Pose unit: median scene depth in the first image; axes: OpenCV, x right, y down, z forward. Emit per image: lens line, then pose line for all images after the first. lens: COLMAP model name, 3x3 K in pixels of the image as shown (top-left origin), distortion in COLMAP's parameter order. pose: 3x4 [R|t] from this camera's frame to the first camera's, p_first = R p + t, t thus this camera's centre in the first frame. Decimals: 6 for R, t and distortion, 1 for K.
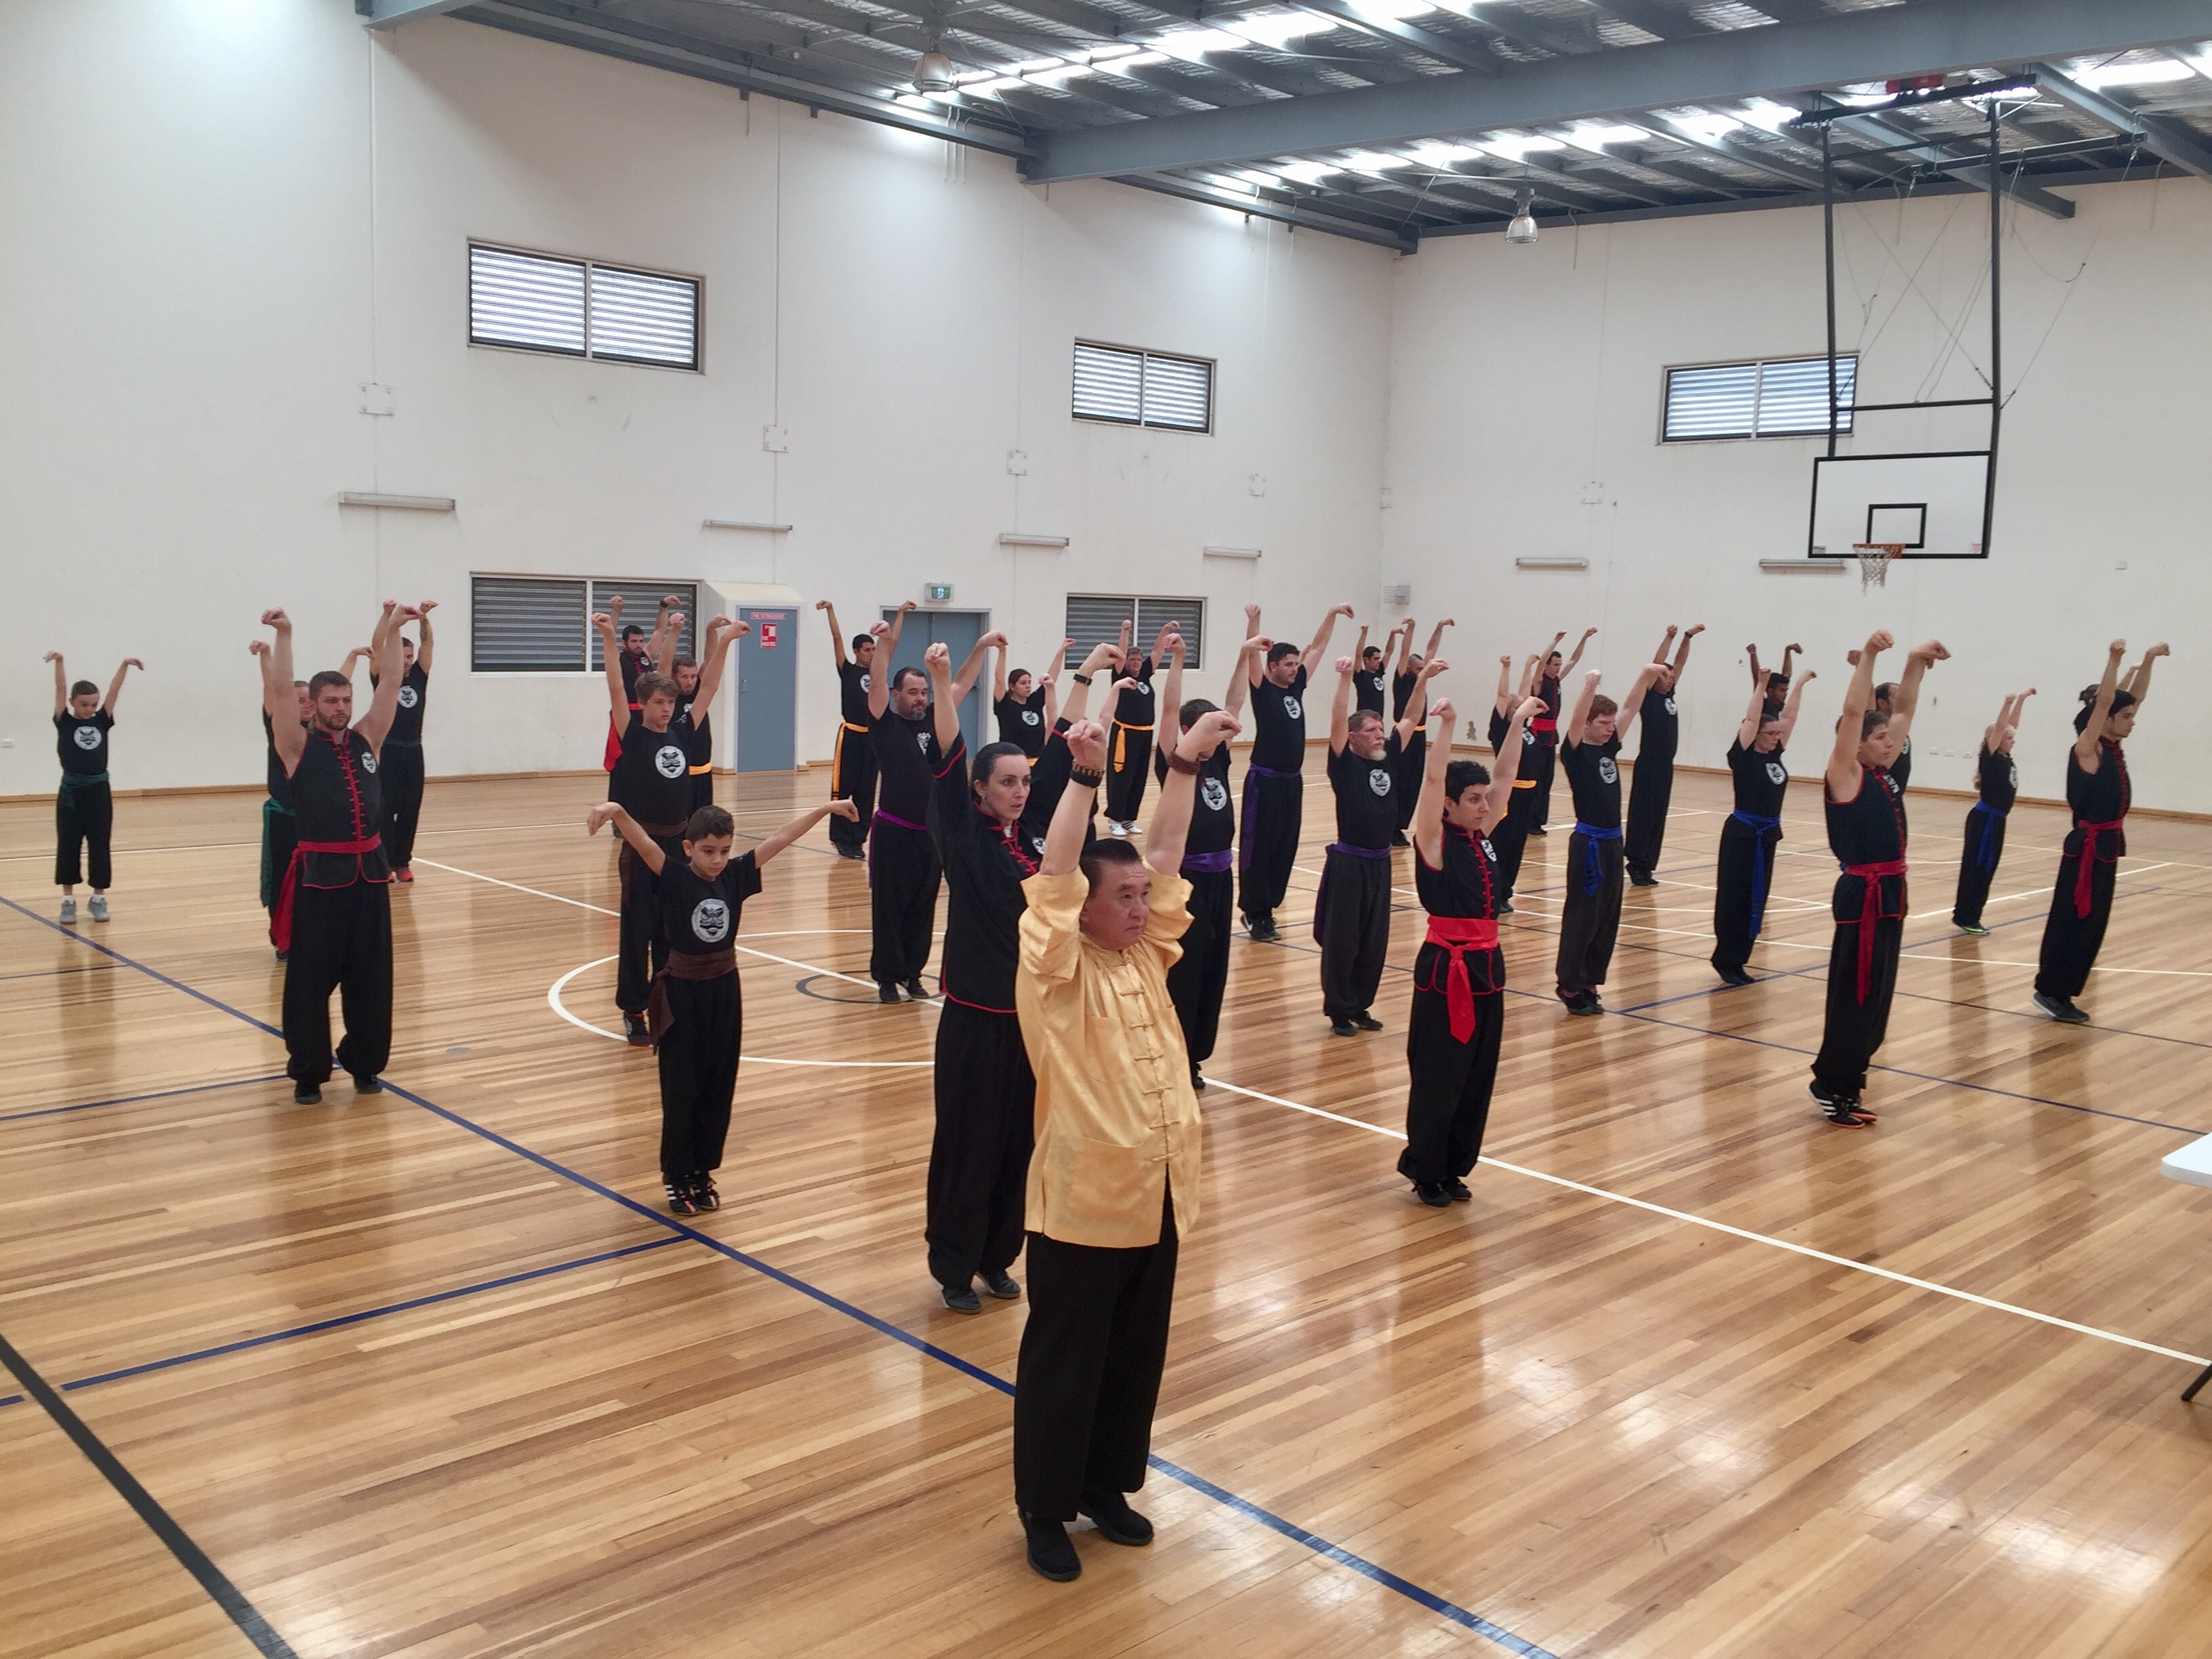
lens RADIAL K [[1882.9, 0, 1093.5], [0, 1882.9, 815.0], [0, 0, 1]] dist [0.094824, -0.124194]
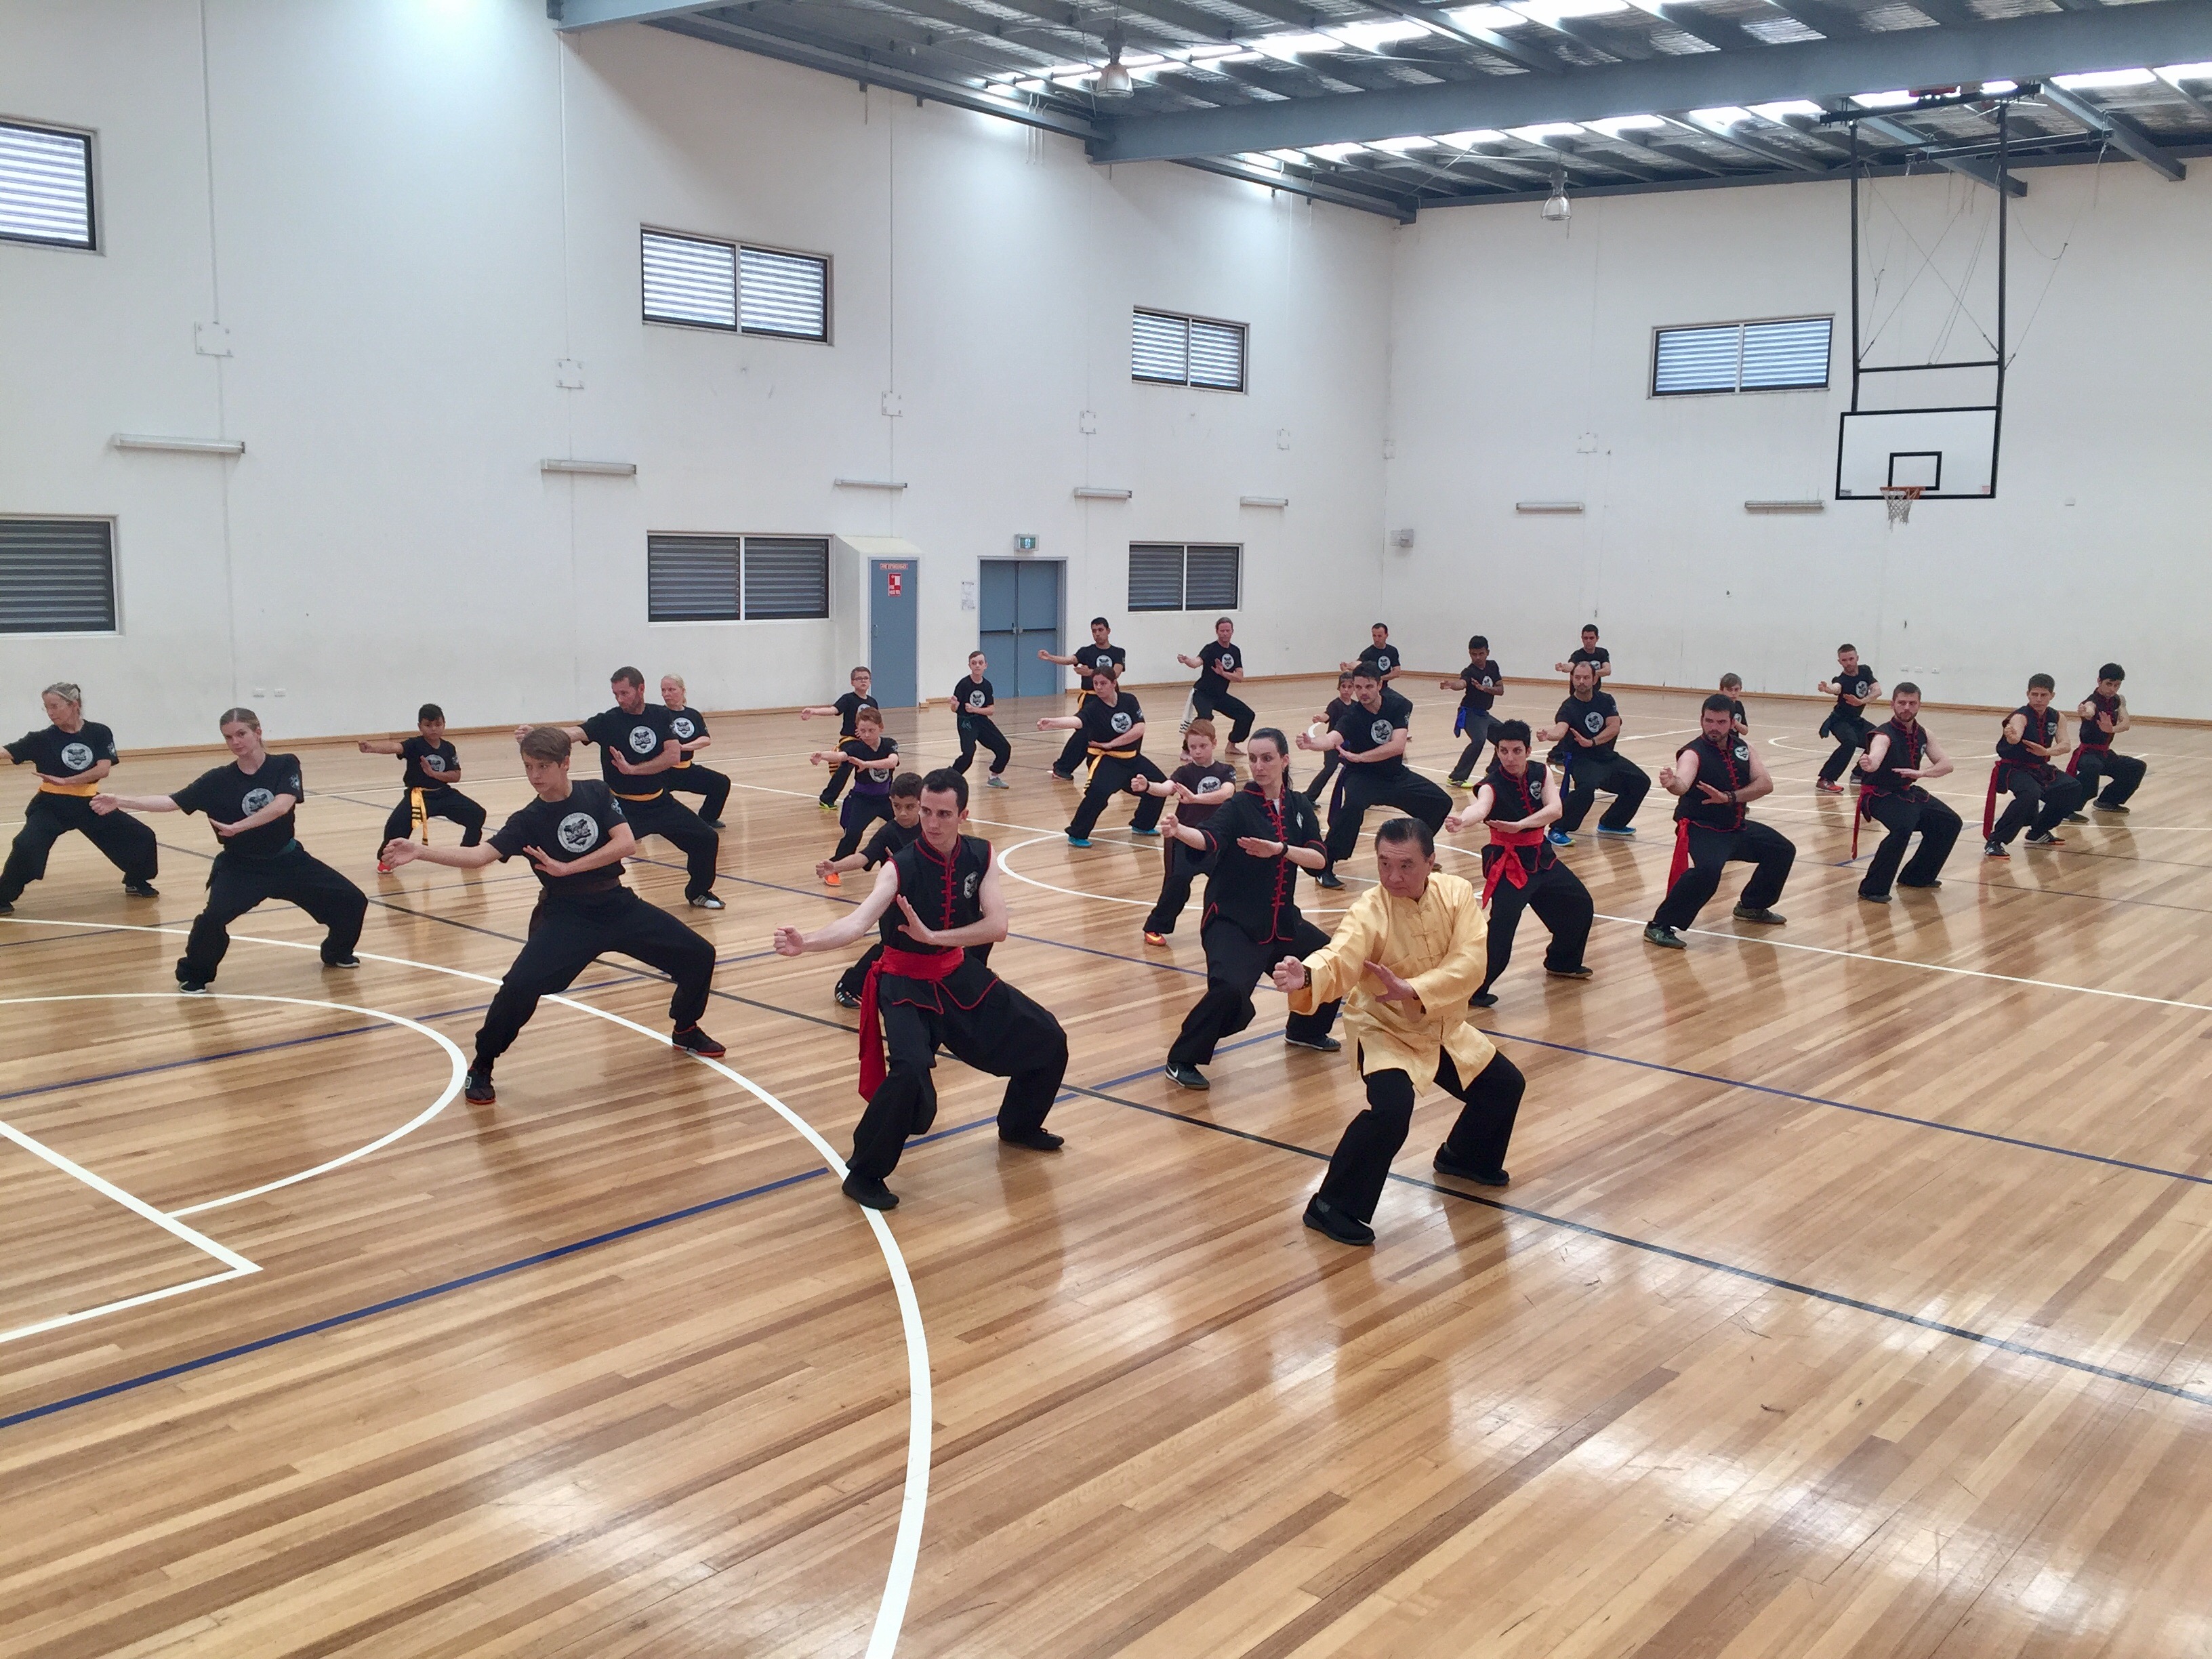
lens RADIAL K [[1882.9, 0, 1089.5], [0, 1882.9, 817.7], [0, 0, 1]] dist [0.094824, -0.124194]
pose [[0.996224, -0.027782, 0.082253, -0.177000], [0.025428, 0.999240, 0.029534, 0.012333], [-0.083011, -0.027331, 0.996174, -0.121448]]
